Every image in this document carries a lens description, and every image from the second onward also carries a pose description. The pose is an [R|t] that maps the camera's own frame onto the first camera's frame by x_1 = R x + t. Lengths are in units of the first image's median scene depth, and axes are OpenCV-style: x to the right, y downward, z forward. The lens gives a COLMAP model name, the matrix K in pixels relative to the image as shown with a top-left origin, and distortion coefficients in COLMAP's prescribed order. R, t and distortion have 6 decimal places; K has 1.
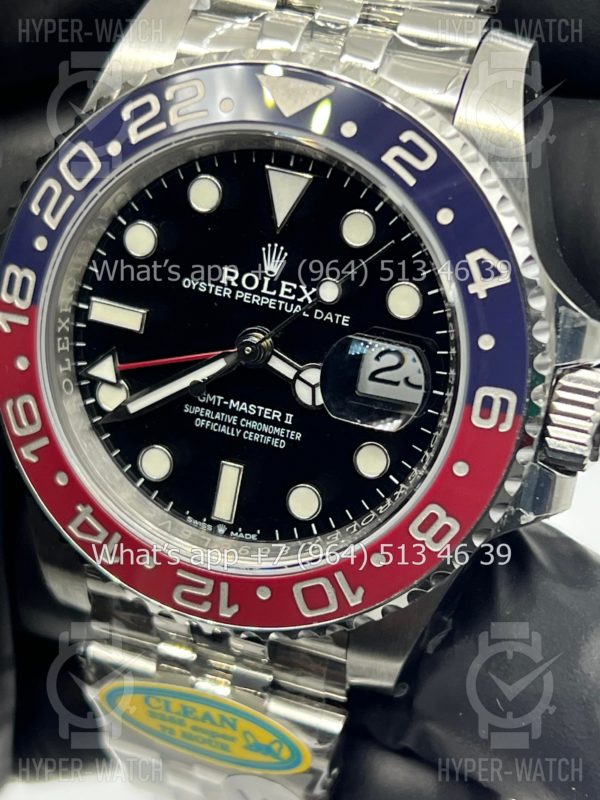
lens RADIAL K [[1926.5, 0, 293.0], [0, 1926.5, 397.3], [0, 0, 1]] dist [0.328158, 0.000000]
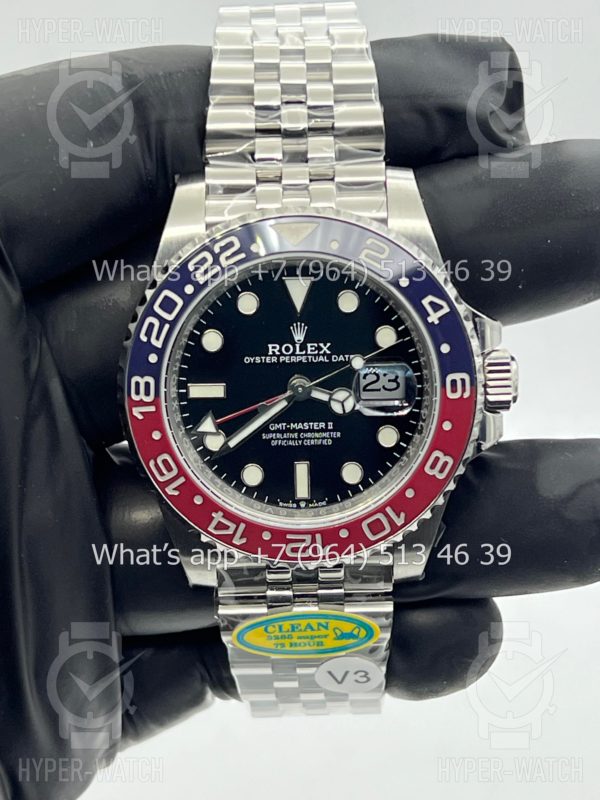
lens RADIAL K [[1926.5, 0, 303.7], [0, 1926.5, 403.7], [0, 0, 1]] dist [0.328158, 0.000000]
pose [[0.933671, -0.246480, 0.259820, -0.439808], [0.253441, 0.967326, 0.006913, -0.023441], [-0.253034, 0.059395, 0.965632, -0.558957]]
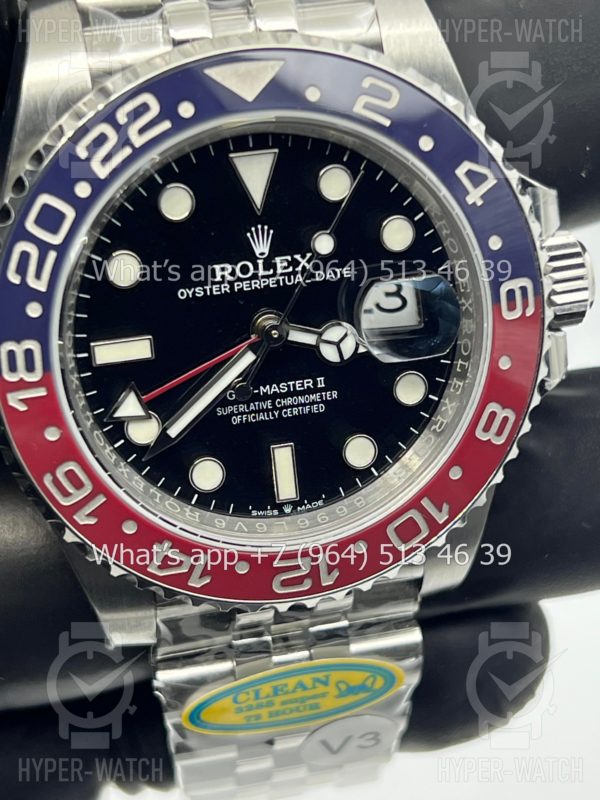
lens RADIAL K [[1926.5, 0, 302.3], [0, 1926.5, 393.1], [0, 0, 1]] dist [0.328158, 0.000000]
pose [[0.828065, -0.376471, 0.415426, -0.438861], [0.344779, 0.926268, 0.152167, -0.143028], [-0.442082, 0.017226, 0.896809, 0.086599]]
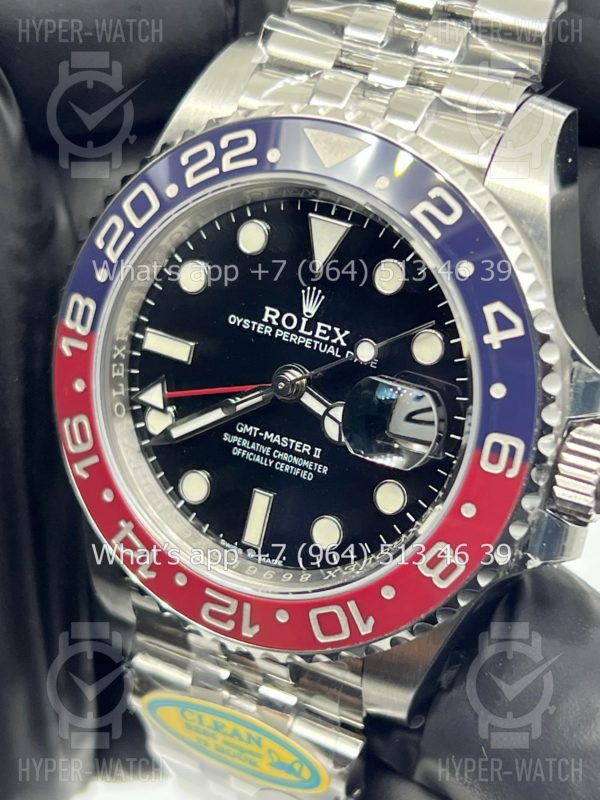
lens RADIAL K [[1926.5, 0, 294.2], [0, 1926.5, 405.6], [0, 0, 1]] dist [0.328158, 0.000000]
pose [[0.989969, 0.063956, -0.125979, 0.116918], [-0.067285, 0.997484, -0.022342, 0.009759], [0.124233, 0.030594, 0.991781, -0.049669]]
